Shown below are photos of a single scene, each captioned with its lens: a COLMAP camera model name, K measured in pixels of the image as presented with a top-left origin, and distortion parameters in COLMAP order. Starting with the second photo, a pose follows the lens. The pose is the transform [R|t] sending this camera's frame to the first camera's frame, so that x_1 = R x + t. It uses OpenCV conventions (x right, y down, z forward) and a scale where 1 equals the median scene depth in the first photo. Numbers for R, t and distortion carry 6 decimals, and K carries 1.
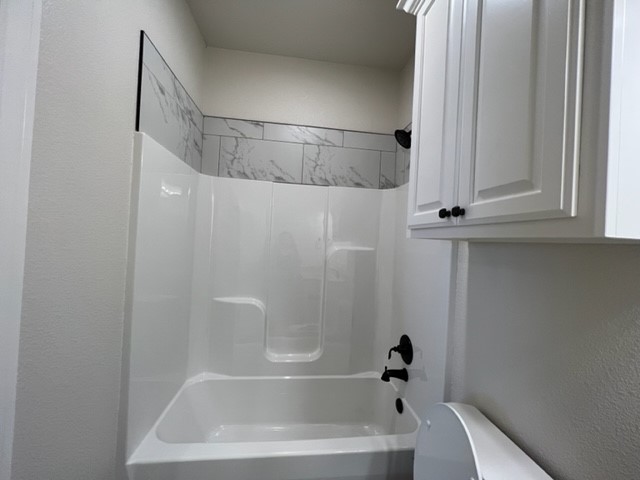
lens RADIAL K [[255.3, 0, 318.1], [0, 255.3, 239.2], [0, 0, 1]] dist [-0.002263, -0.000309]
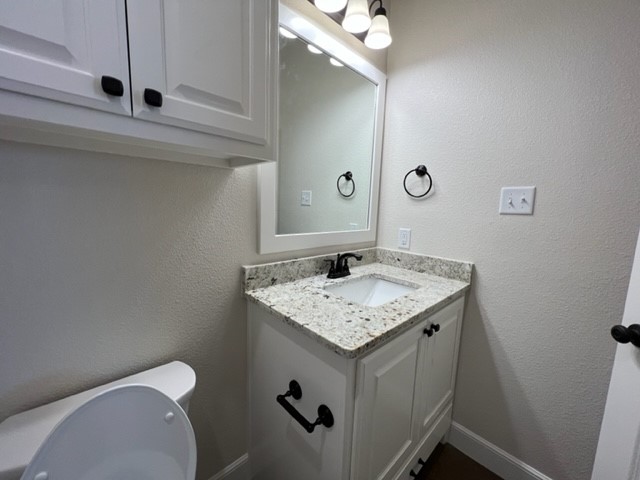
lens RADIAL K [[255.3, 0, 318.1], [0, 255.3, 239.2], [0, 0, 1]] dist [-0.002263, -0.000309]
pose [[-0.590422, -0.175345, 0.787817, -0.354451], [-0.069137, 0.983515, 0.167088, 0.133148], [-0.804128, 0.044185, -0.592811, 1.169524]]
